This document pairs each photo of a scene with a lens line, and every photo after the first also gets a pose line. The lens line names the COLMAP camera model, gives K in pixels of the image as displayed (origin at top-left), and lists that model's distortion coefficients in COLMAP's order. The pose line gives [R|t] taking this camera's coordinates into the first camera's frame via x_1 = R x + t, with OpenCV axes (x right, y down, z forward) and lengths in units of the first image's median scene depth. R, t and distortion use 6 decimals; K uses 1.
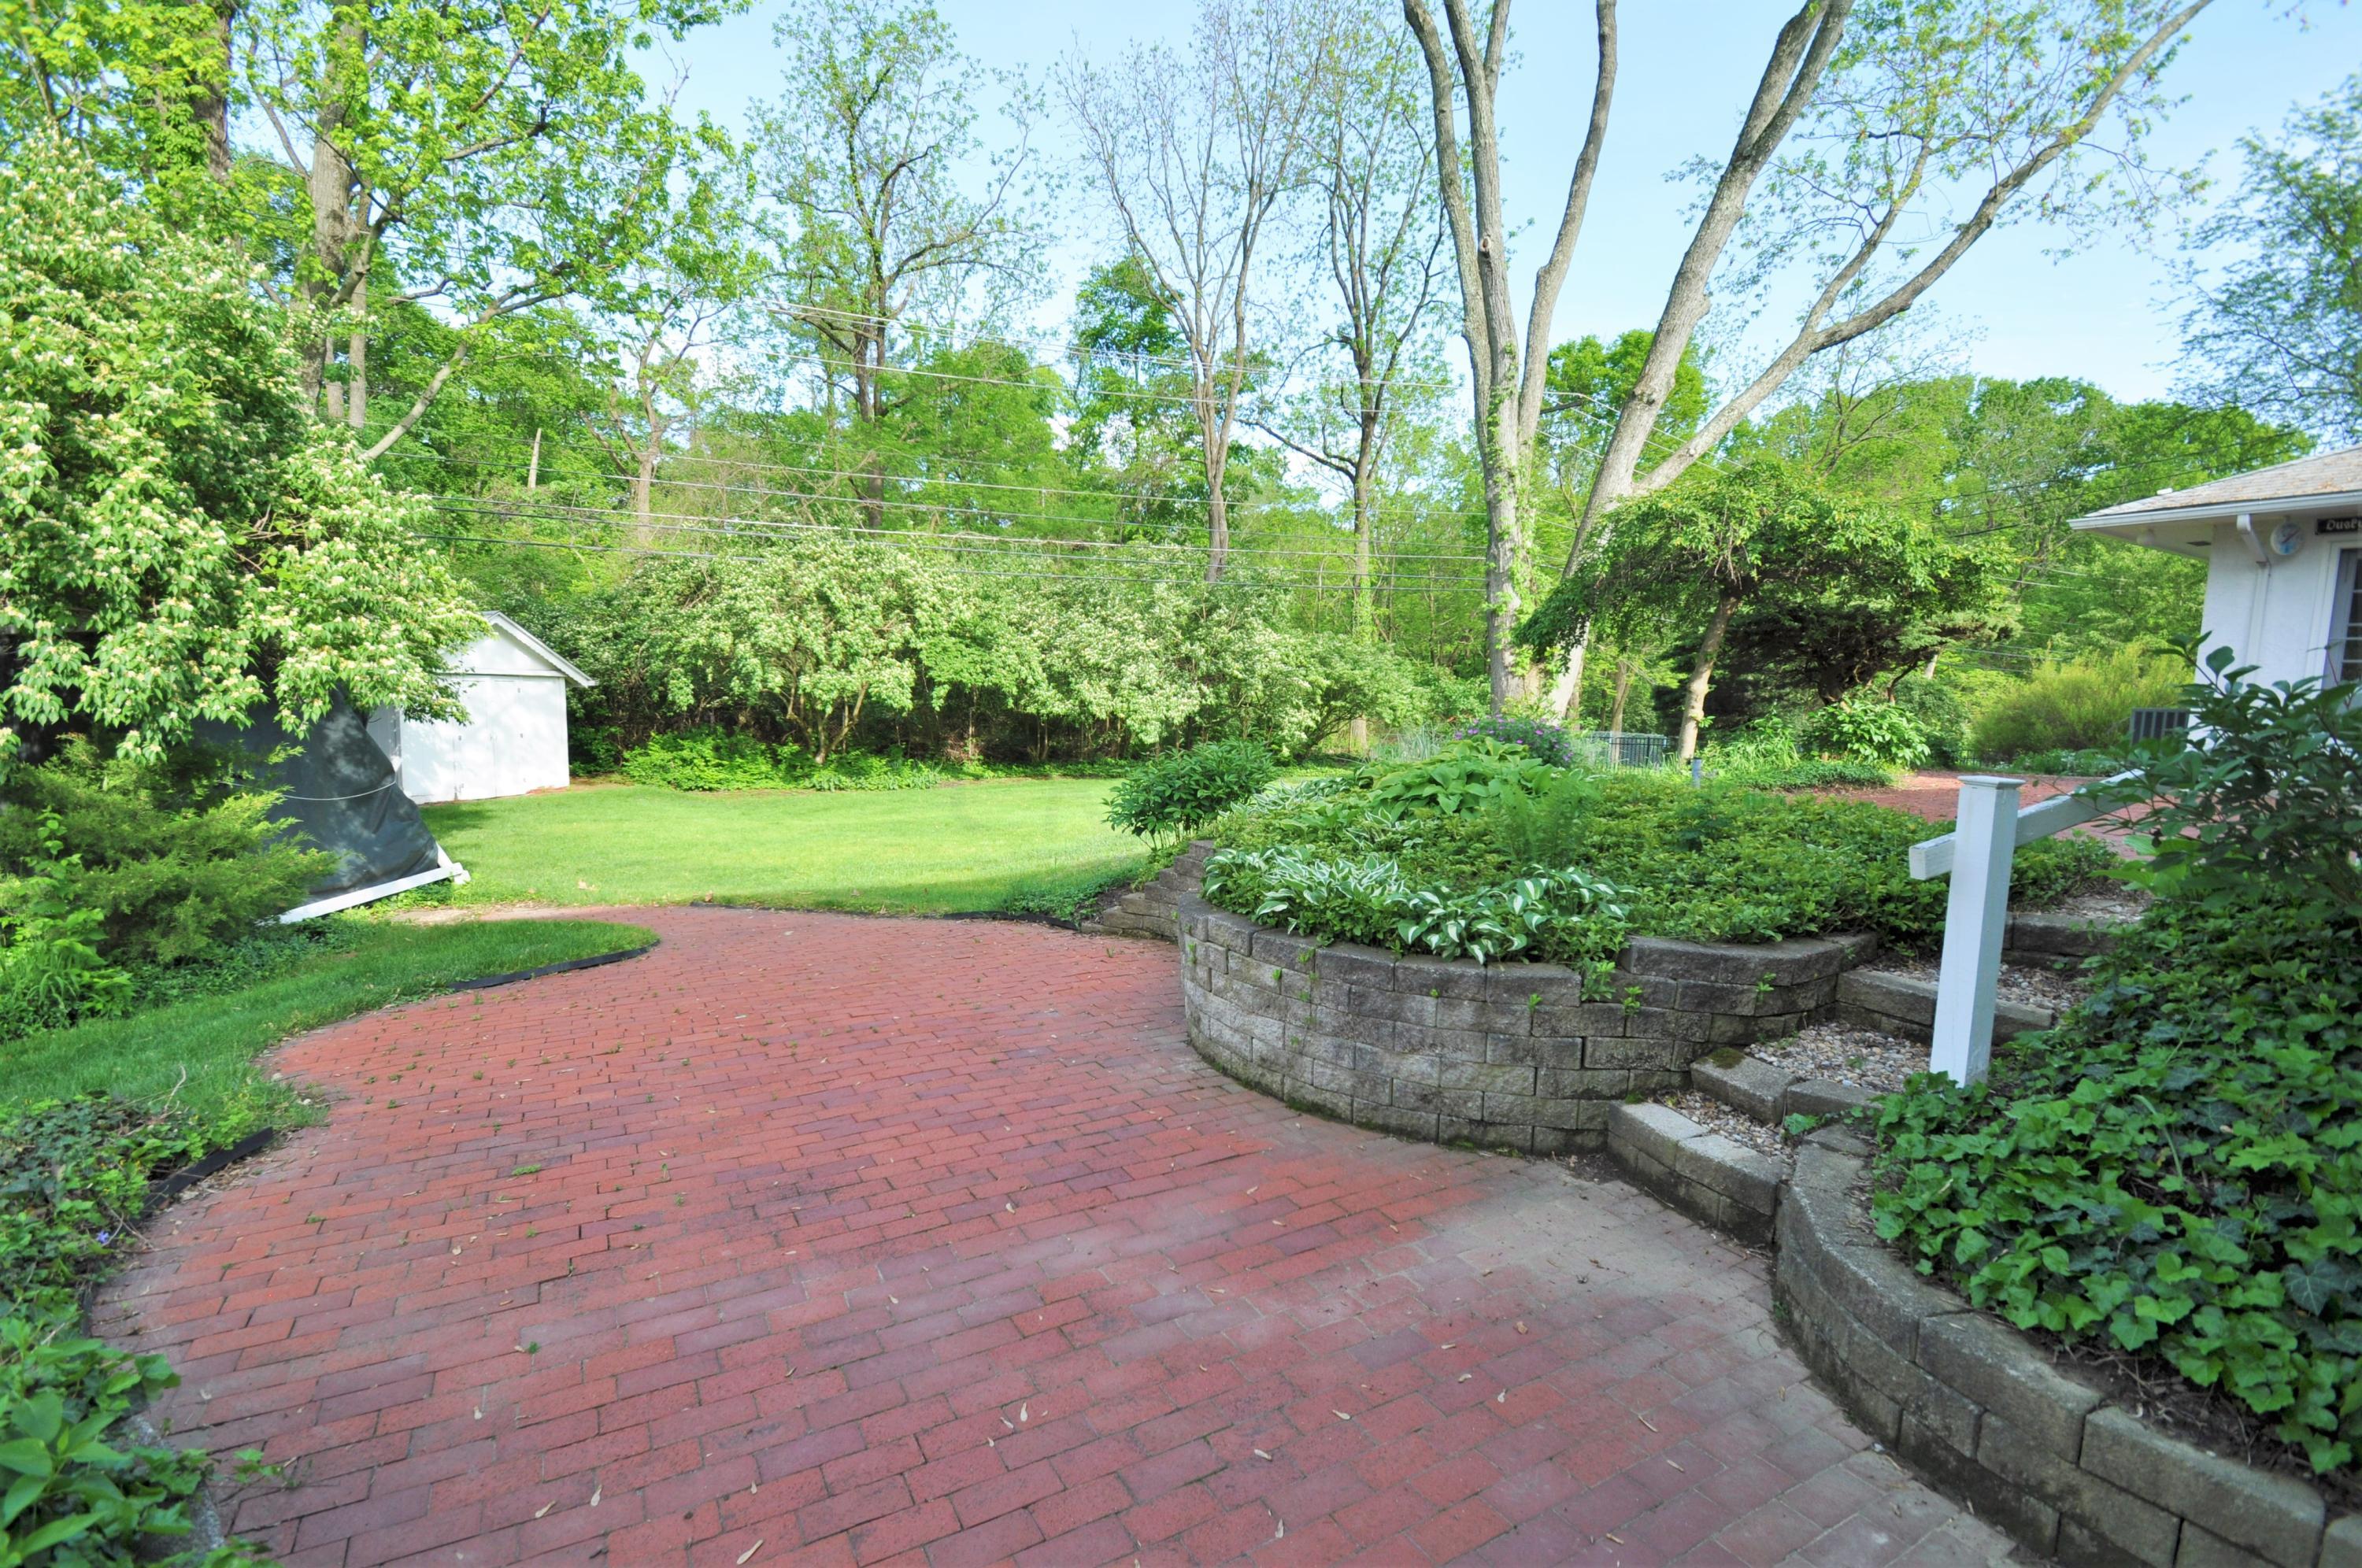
lens RADIAL K [[1059.9, 0, 1175.7], [0, 1059.9, 781.4], [0, 0, 1]] dist [0.003350, -0.006321]
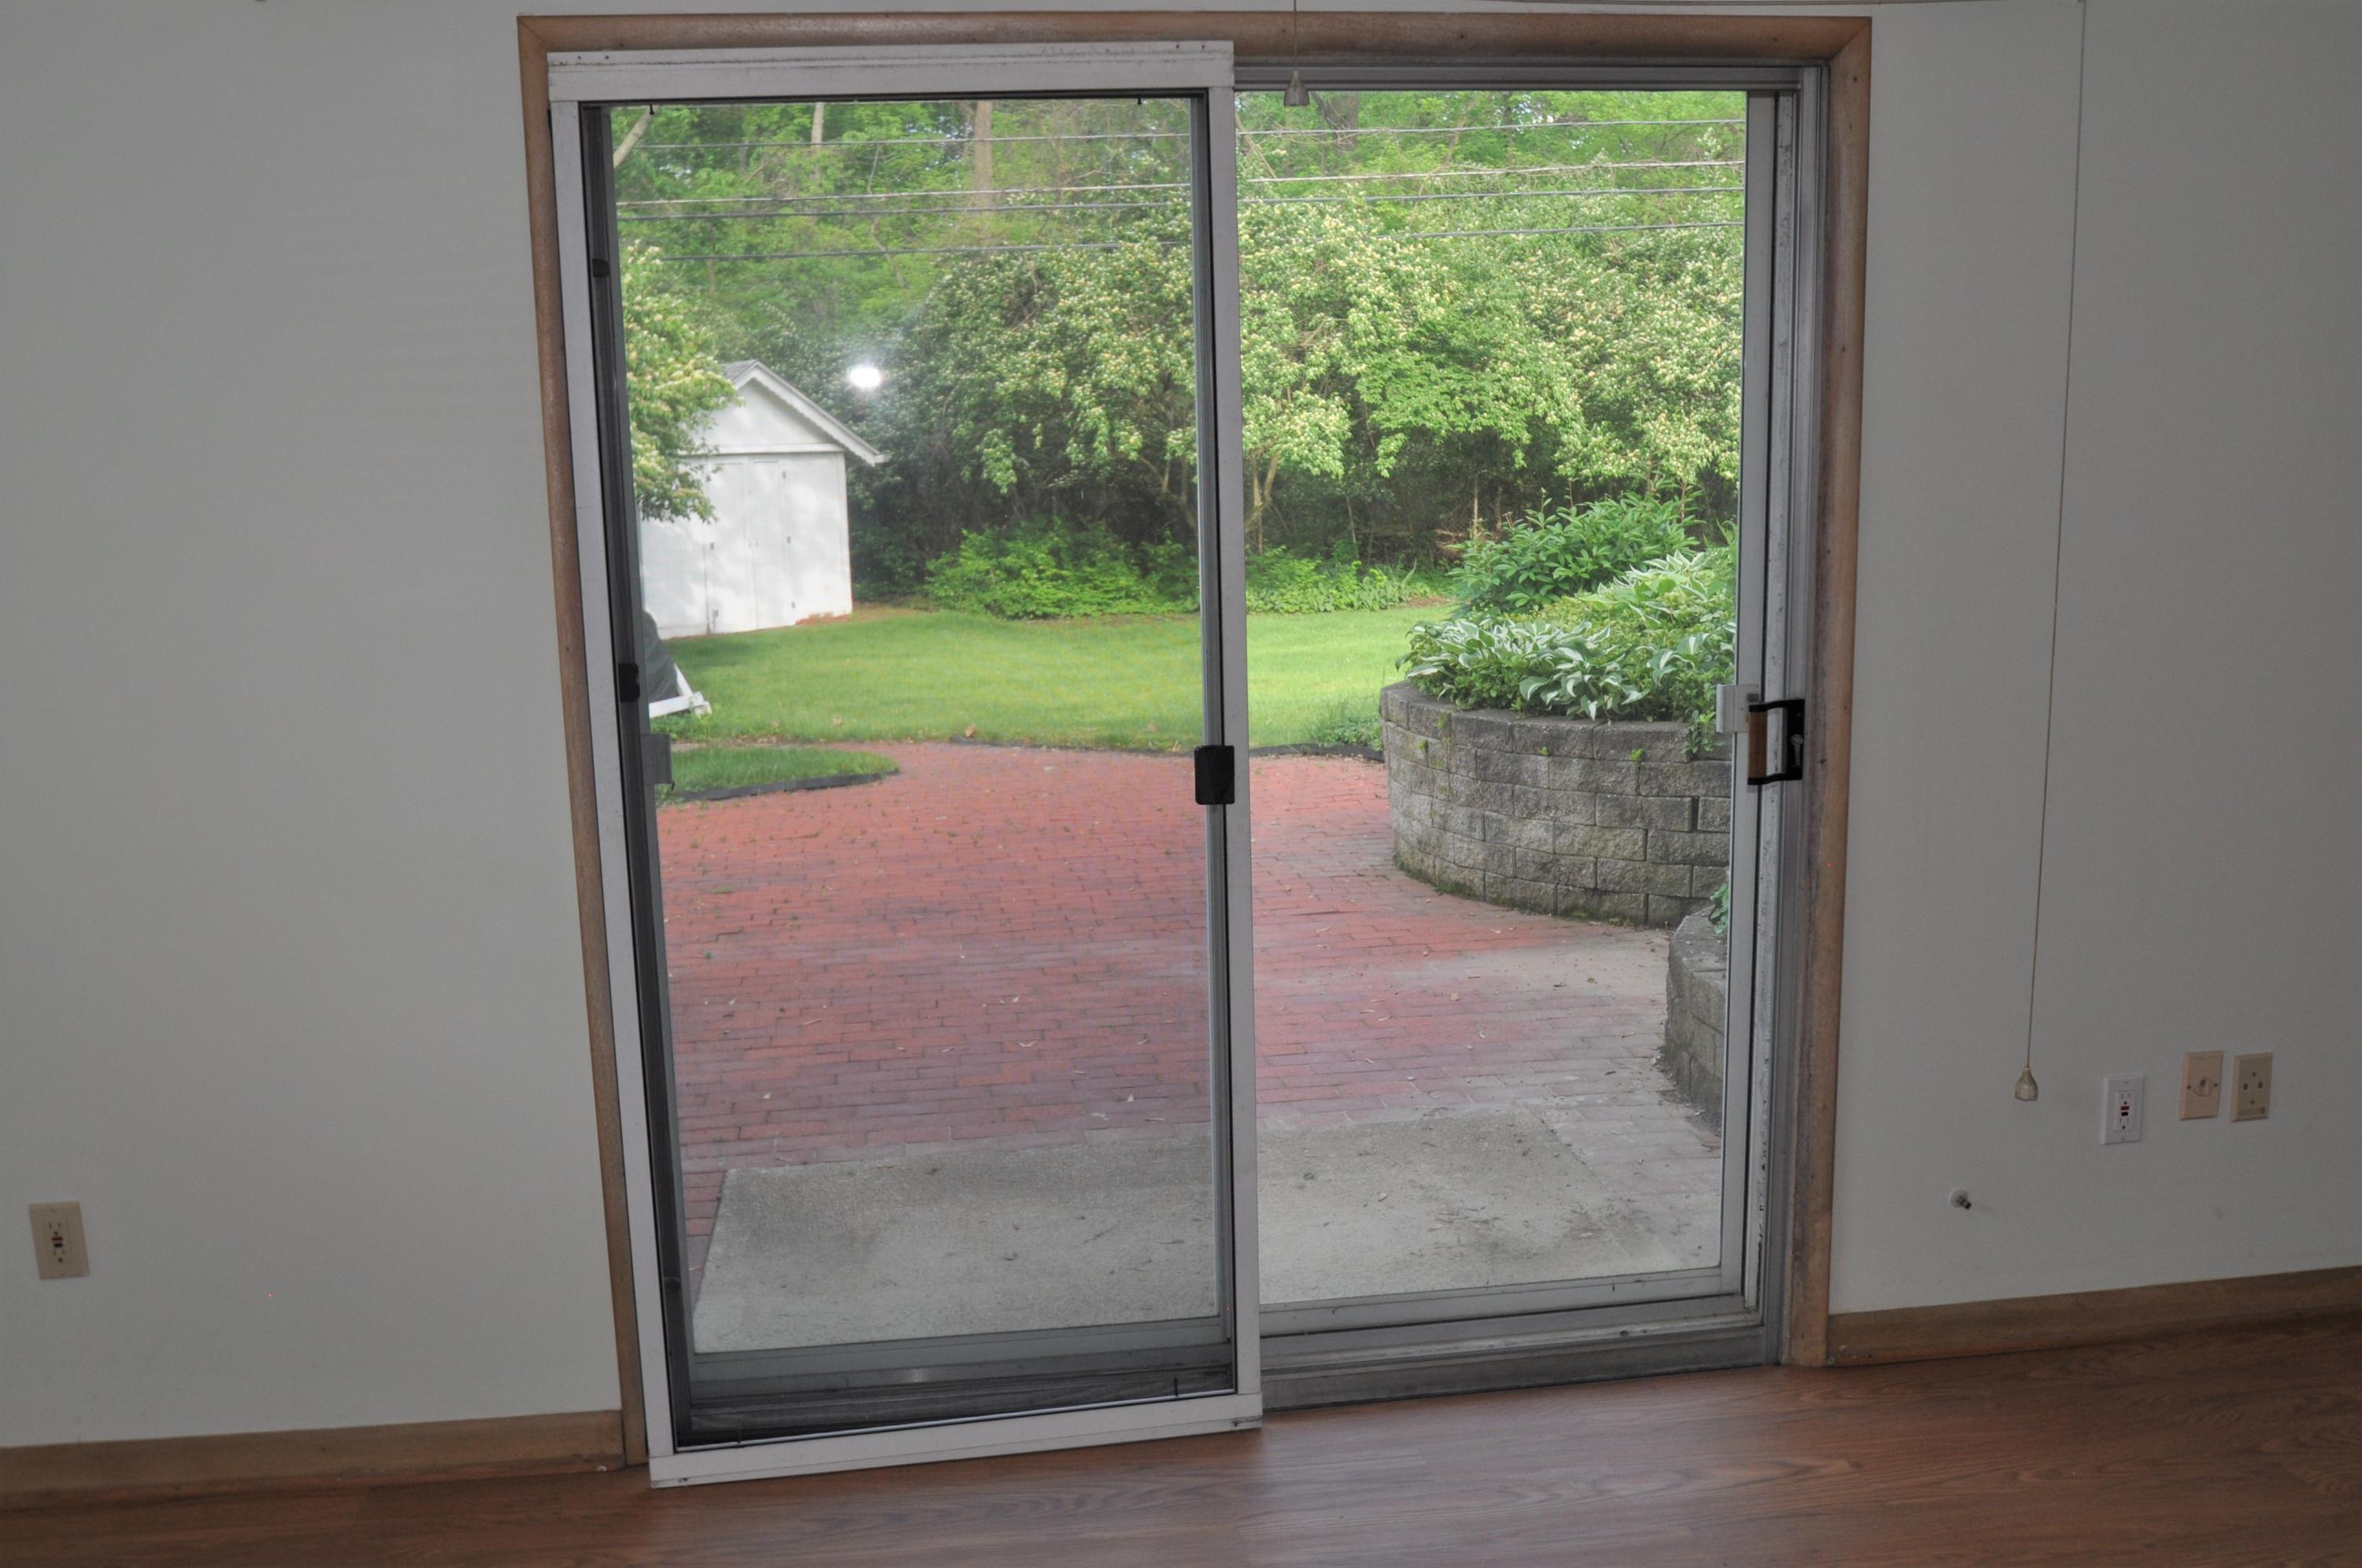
lens RADIAL K [[2099.0, 0, 1184.4], [0, 2099.0, 780.2], [0, 0, 1]] dist [-0.130689, -0.003797]
pose [[0.927300, 0.011284, -0.374149, 0.116275], [0.017471, 0.997152, 0.073373, 0.015493], [0.373911, -0.074575, 0.924462, -0.148804]]
